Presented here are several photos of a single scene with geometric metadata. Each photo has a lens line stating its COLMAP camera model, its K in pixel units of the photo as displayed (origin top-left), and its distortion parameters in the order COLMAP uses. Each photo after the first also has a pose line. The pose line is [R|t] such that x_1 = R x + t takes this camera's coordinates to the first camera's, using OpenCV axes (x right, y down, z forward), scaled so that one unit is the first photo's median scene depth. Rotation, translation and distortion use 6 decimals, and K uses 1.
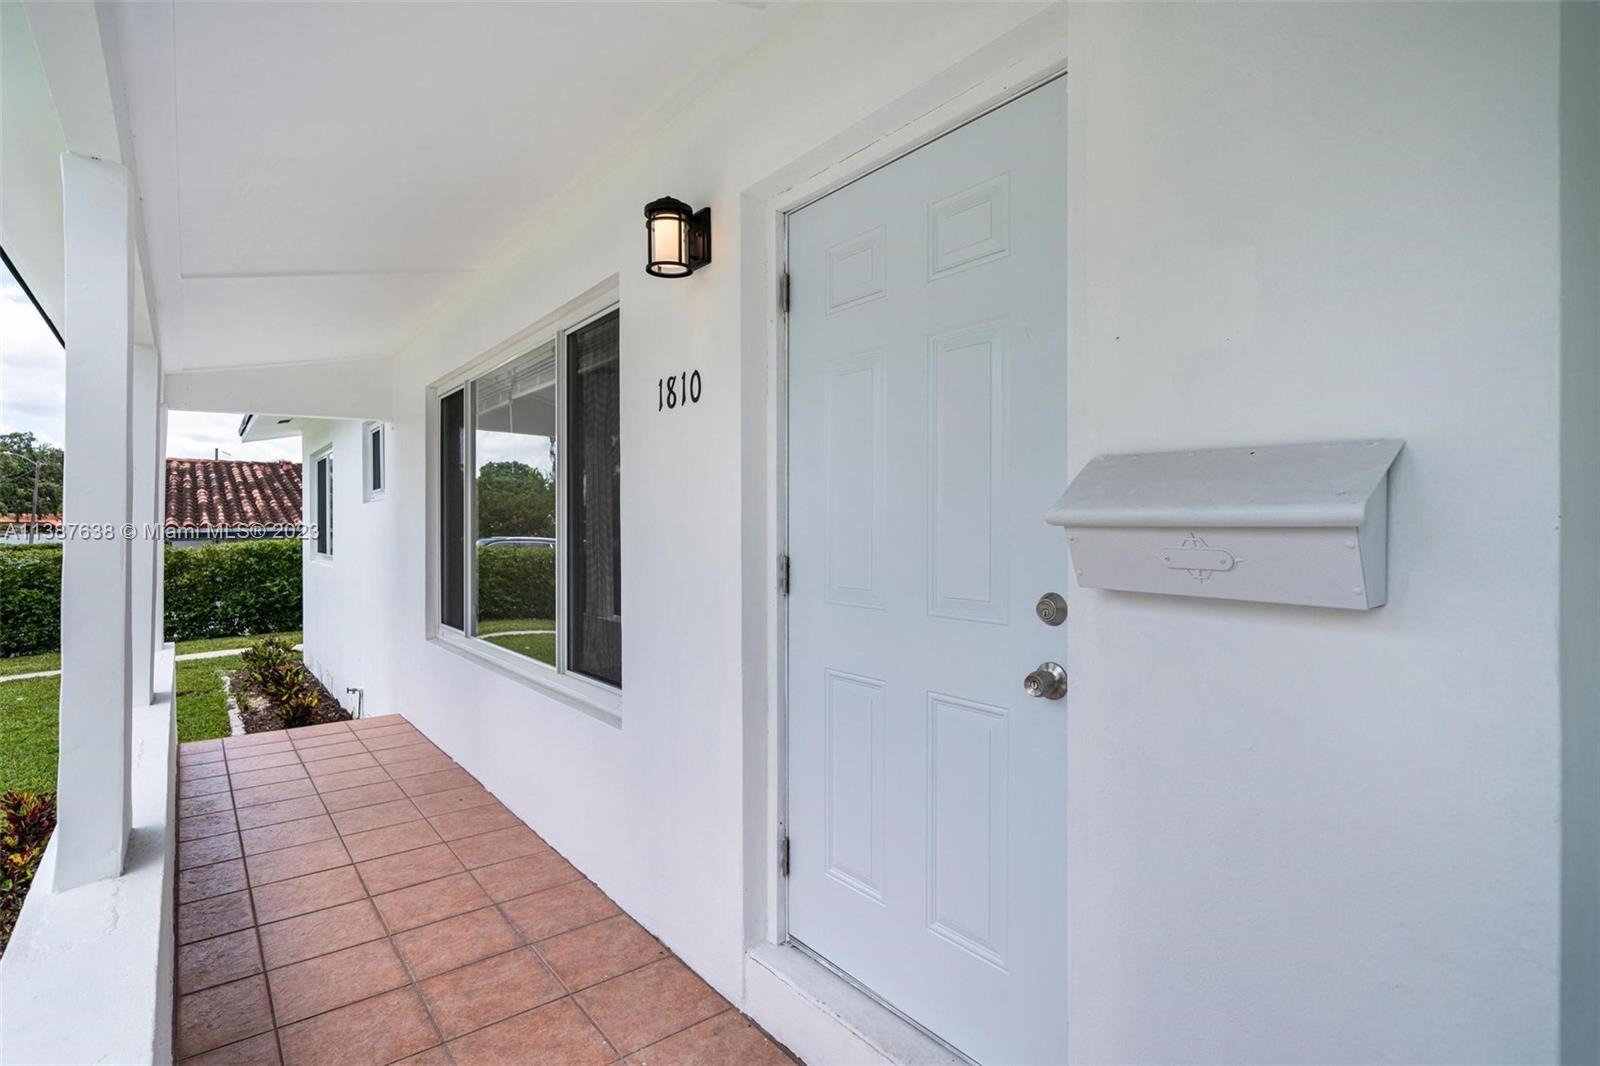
lens RADIAL K [[783.3, 0, 801.2], [0, 783.3, 527.3], [0, 0, 1]] dist [0.002703, -0.000473]
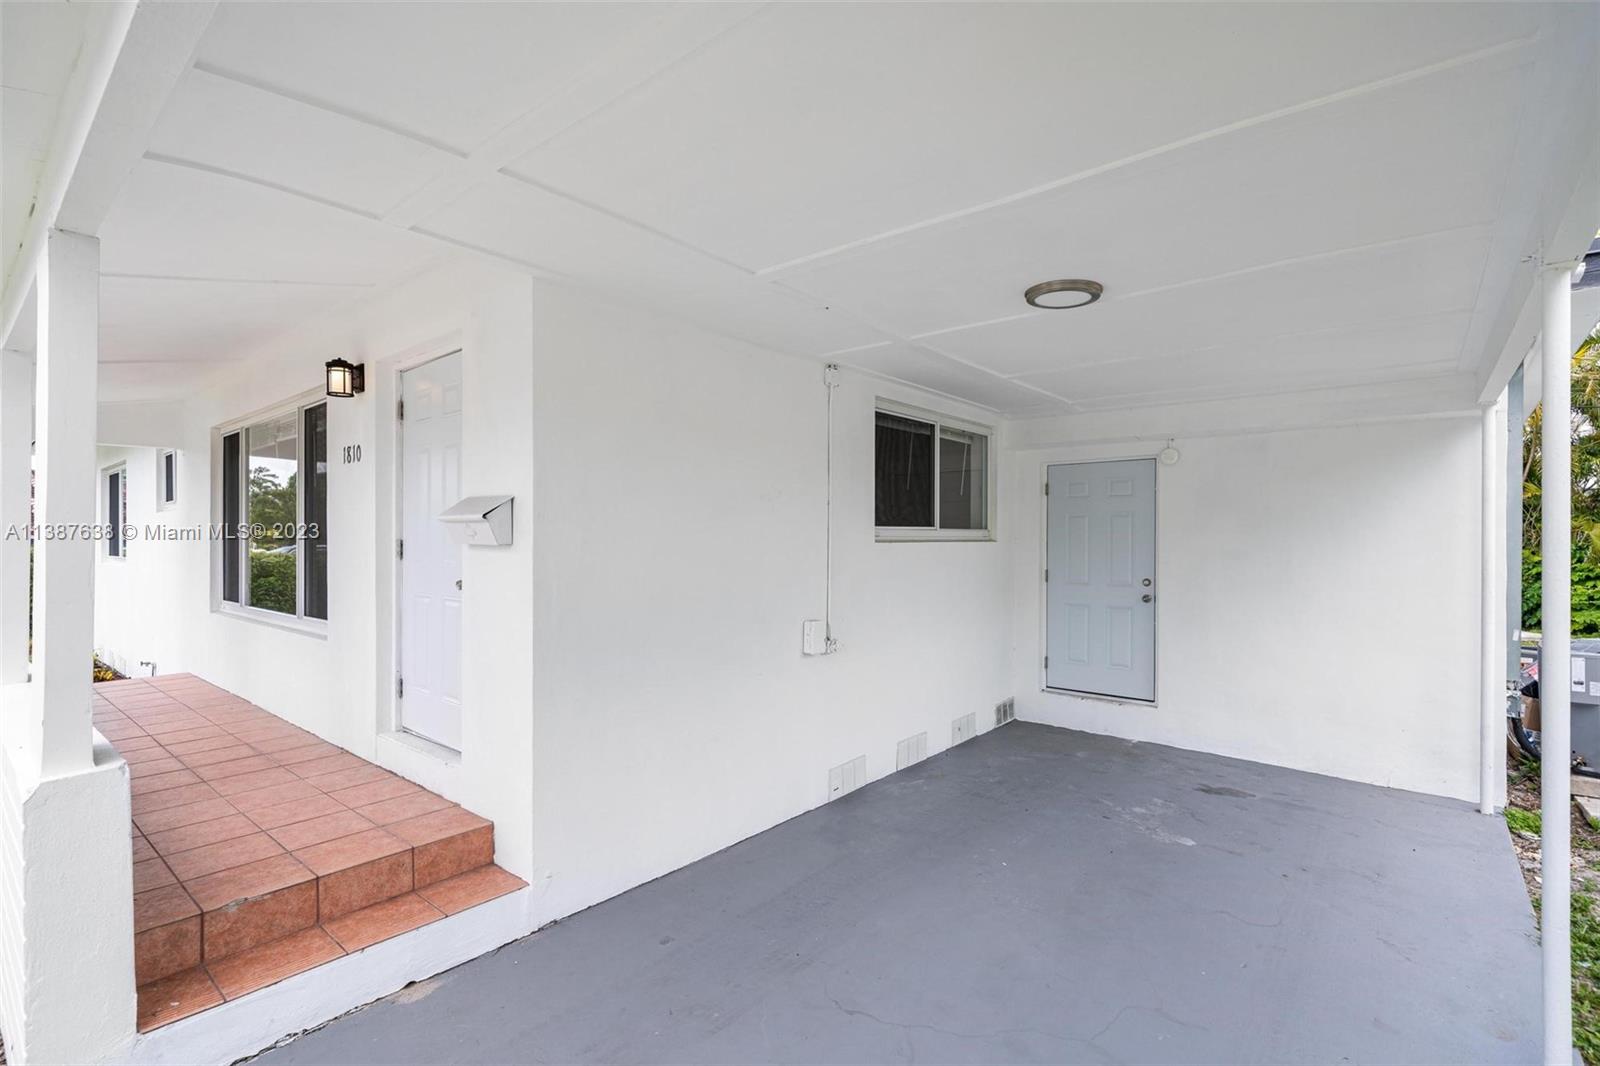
lens RADIAL K [[731.3, 0, 800.0], [0, 731.3, 533.0], [0, 0, 1]] dist [-0.000187, 0.000045]
pose [[0.977270, 0.000688, 0.211997, 0.383926], [0.000715, 0.999978, -0.006543, 0.021225], [-0.211997, 0.006545, 0.977248, -0.697751]]
